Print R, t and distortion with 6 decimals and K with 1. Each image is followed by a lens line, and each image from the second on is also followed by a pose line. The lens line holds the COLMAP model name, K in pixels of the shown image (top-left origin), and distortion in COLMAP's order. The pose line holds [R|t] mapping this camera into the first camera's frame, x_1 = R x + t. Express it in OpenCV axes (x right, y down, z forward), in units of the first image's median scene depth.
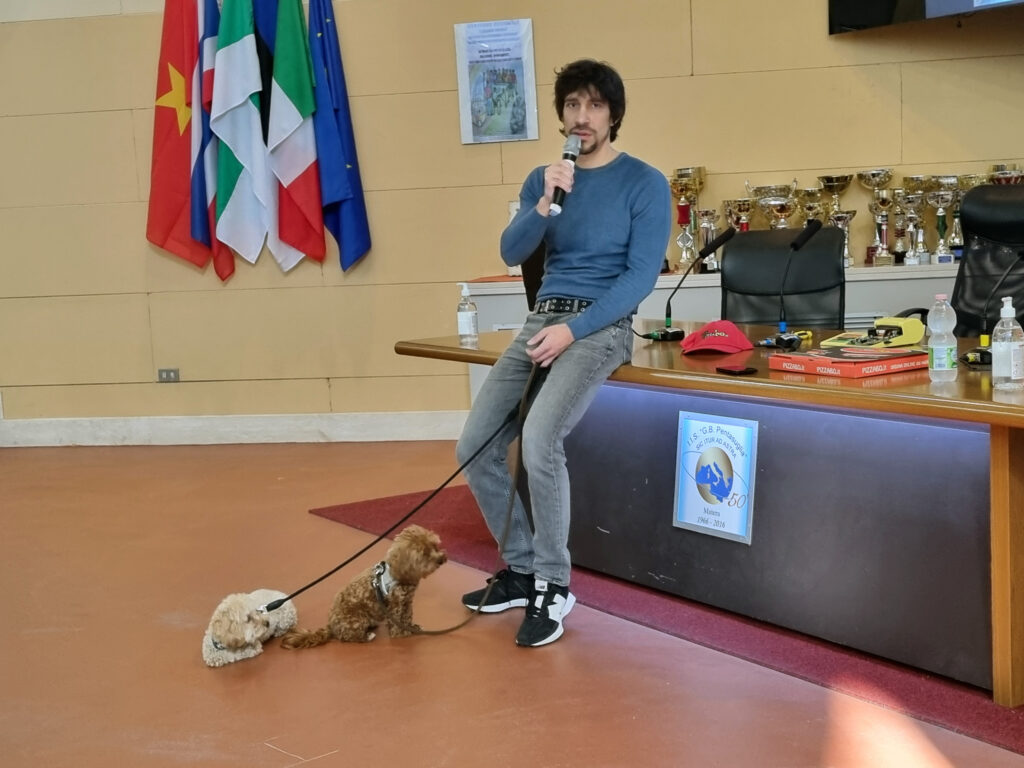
lens RADIAL K [[1524.3, 0, 515.1], [0, 1524.3, 387.0], [0, 0, 1]] dist [0.049597, 0.000000]
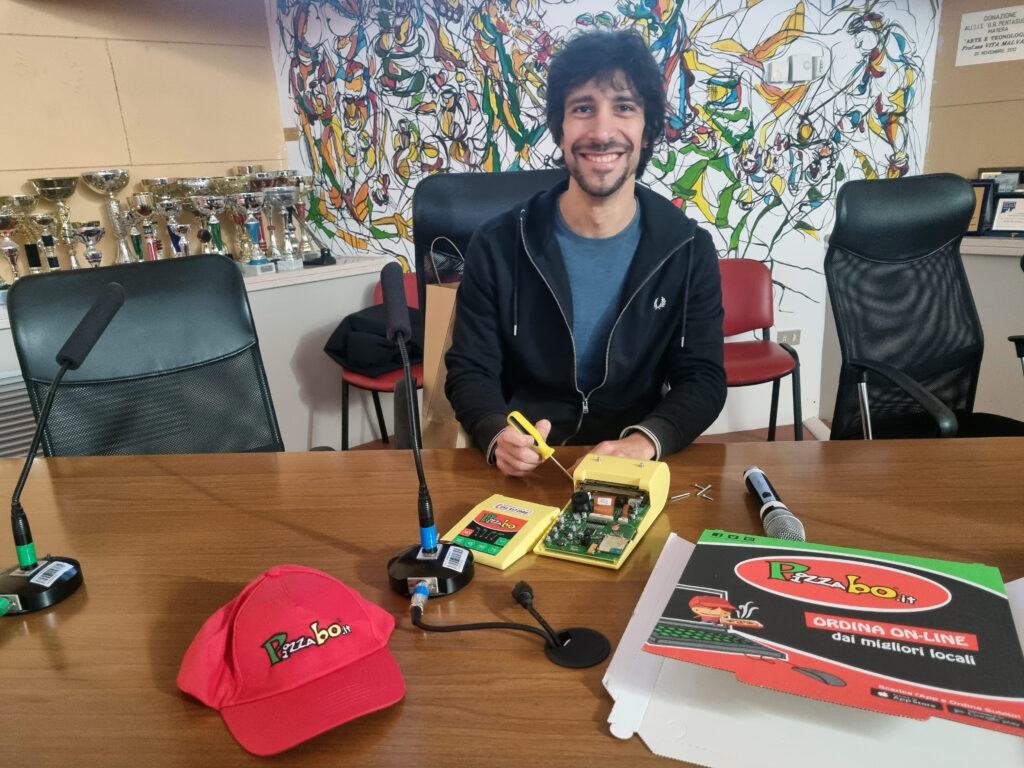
lens RADIAL K [[765.0, 0, 523.5], [0, 765.0, 406.1], [0, 0, 1]] dist [0.049431, -0.027319]
pose [[0.625270, -0.227124, 0.746627, 0.032009], [0.122996, 0.973437, 0.193115, -0.071347], [-0.770655, -0.028917, 0.636596, 0.557511]]
